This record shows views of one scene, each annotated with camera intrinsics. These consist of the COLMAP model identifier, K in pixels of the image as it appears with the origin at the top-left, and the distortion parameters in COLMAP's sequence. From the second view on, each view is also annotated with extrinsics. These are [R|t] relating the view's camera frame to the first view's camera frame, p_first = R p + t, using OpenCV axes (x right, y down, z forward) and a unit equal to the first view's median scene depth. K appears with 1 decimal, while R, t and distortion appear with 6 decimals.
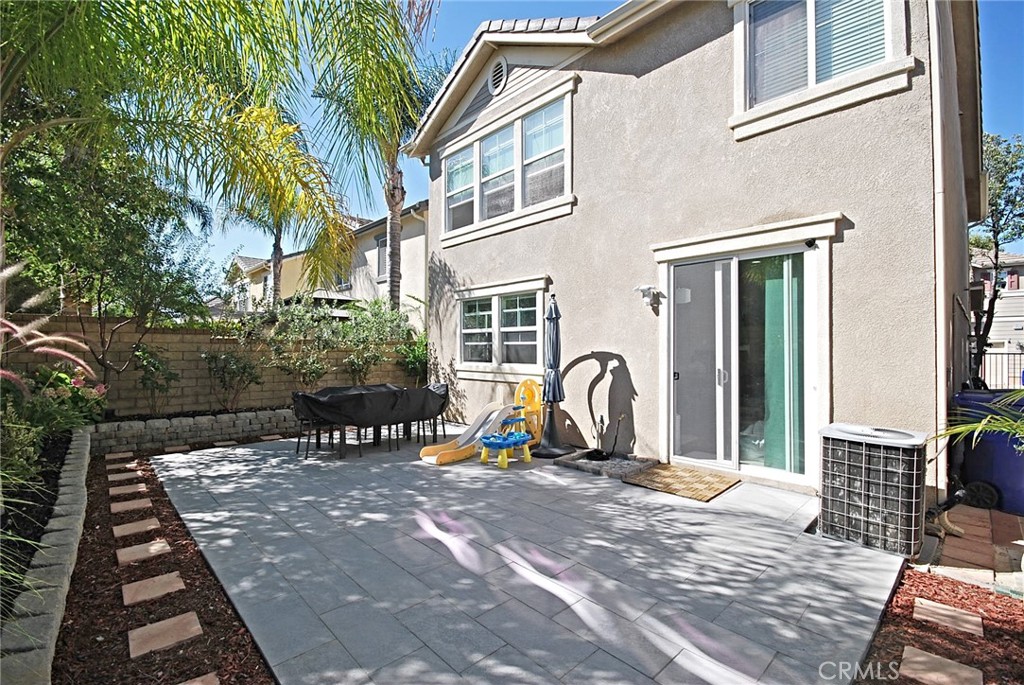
lens RADIAL K [[451.0, 0, 515.4], [0, 451.0, 344.2], [0, 0, 1]] dist [-0.004538, -0.002007]
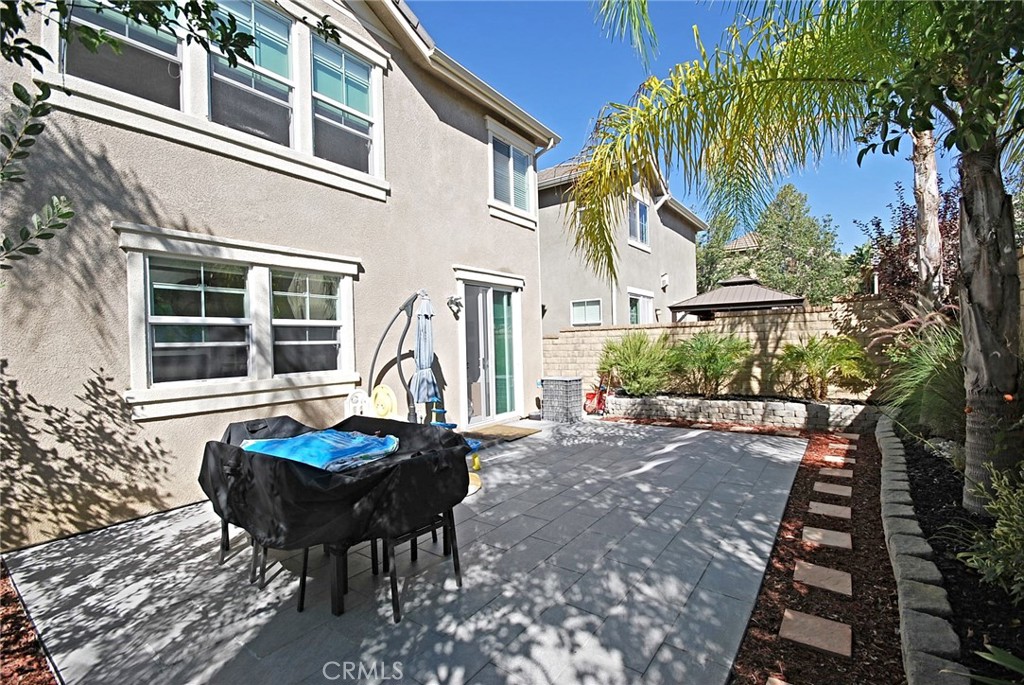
lens RADIAL K [[451.0, 0, 512.9], [0, 451.0, 341.9], [0, 0, 1]] dist [-0.004538, -0.002007]
pose [[-0.168927, 0.003838, 0.985621, -1.187267], [0.015132, 0.999885, -0.001300, 0.002967], [-0.985512, 0.014695, -0.168966, 1.292654]]
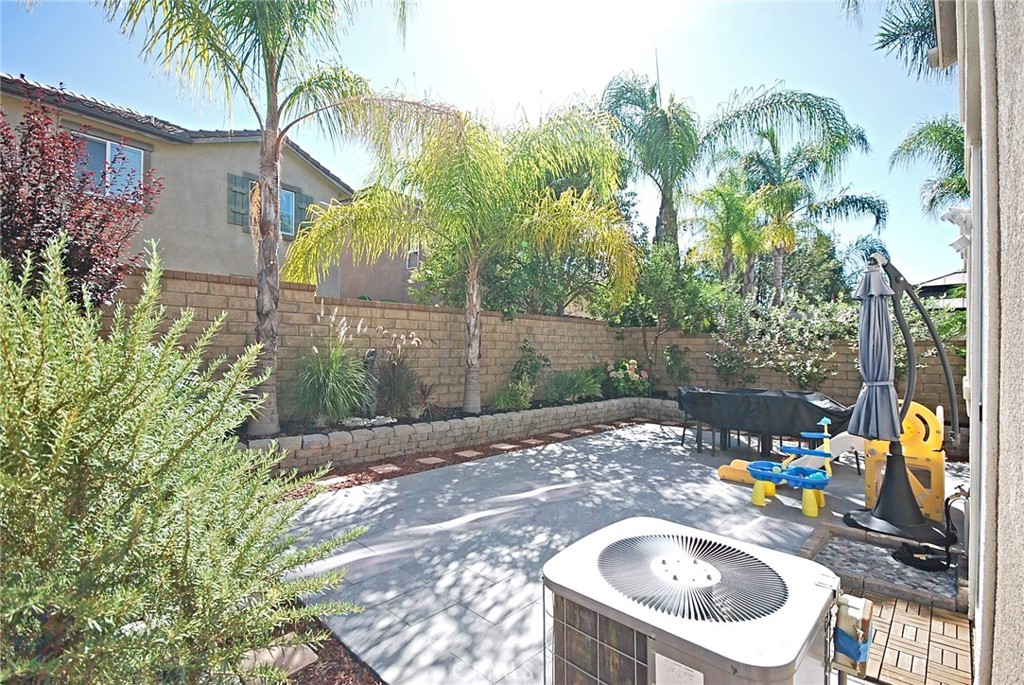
lens RADIAL K [[471.0, 0, 508.7], [0, 471.0, 349.6], [0, 0, 1]] dist [0.001193, 0.000175]
pose [[0.036989, 0.001402, -0.999315, 0.901714], [-0.000020, 0.999999, 0.001402, 0.011876], [0.999316, -0.000032, 0.036989, 0.652144]]
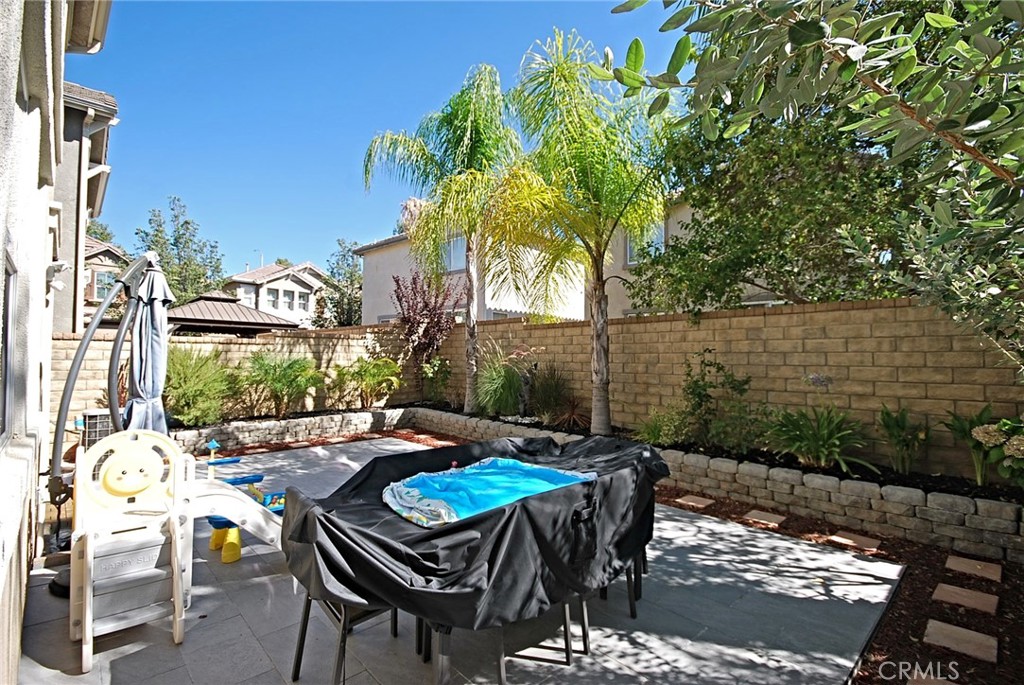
lens RADIAL K [[471.0, 0, 503.5], [0, 471.0, 345.3], [0, 0, 1]] dist [0.001193, 0.000175]
pose [[-0.999894, -0.007811, 0.012279, -0.443082], [-0.008309, 0.999122, -0.041070, 0.019871], [-0.011947, -0.041167, -0.999081, 2.053657]]
